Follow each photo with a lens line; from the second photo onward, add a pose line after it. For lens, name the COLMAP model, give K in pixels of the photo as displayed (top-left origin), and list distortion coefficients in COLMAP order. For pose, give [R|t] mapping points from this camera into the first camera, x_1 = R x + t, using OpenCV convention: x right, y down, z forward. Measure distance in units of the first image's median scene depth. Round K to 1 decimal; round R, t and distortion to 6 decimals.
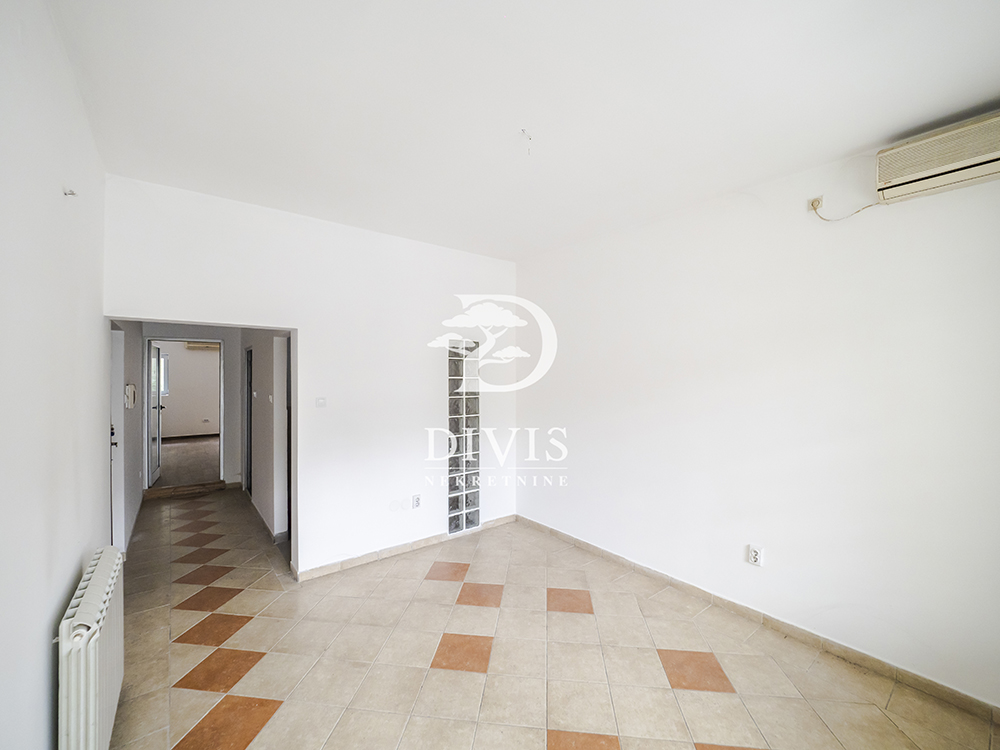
lens RADIAL K [[410.8, 0, 483.8], [0, 410.8, 369.5], [0, 0, 1]] dist [-0.011792, -0.000370]
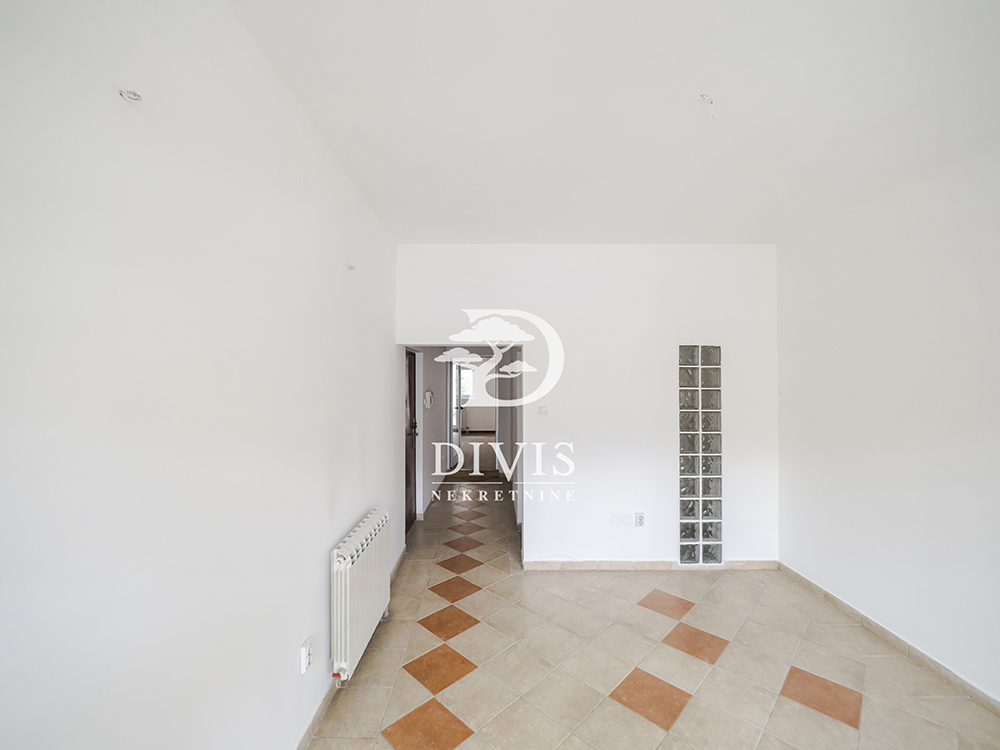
lens RADIAL K [[411.7, 0, 500.0], [0, 411.7, 375.0], [0, 0, 1]] dist [-0.020697, 0.004970]
pose [[0.807649, 0.000443, -0.589663, 0.146883], [-0.003130, 0.999989, -0.003536, -0.005469], [0.589655, 0.004702, 0.807641, 0.058728]]
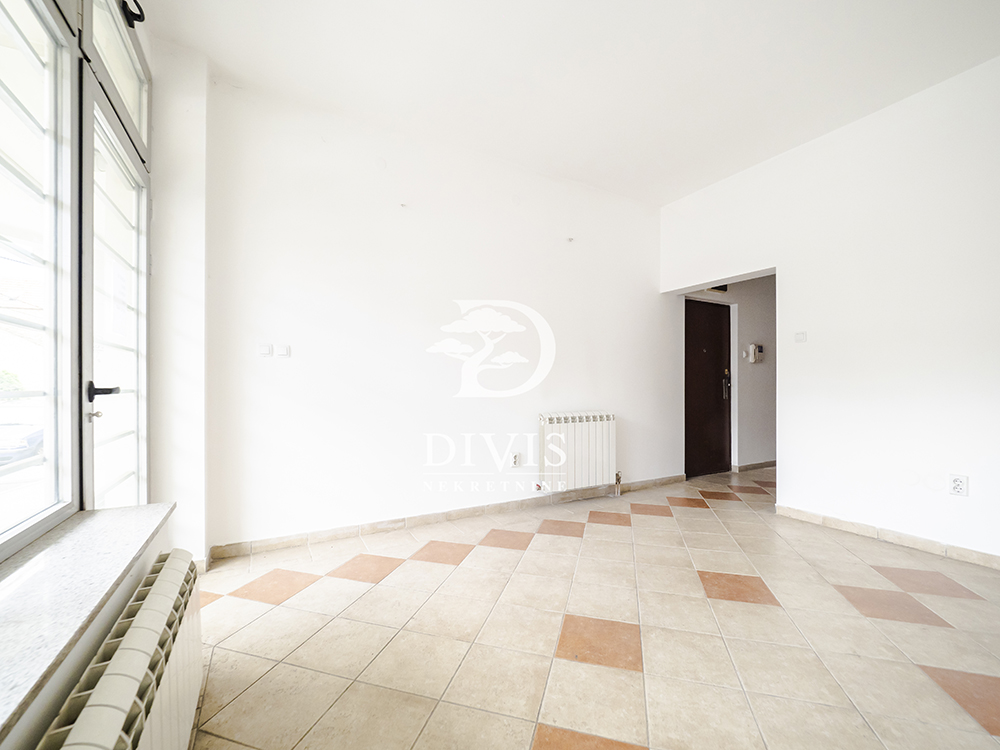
lens RADIAL K [[411.7, 0, 500.0], [0, 411.7, 375.0], [0, 0, 1]] dist [-0.020697, 0.004970]
pose [[-0.118576, -0.007615, -0.992916, 0.611521], [0.014953, 0.999844, -0.009454, 0.170807], [0.992832, -0.015968, -0.118443, 0.433197]]
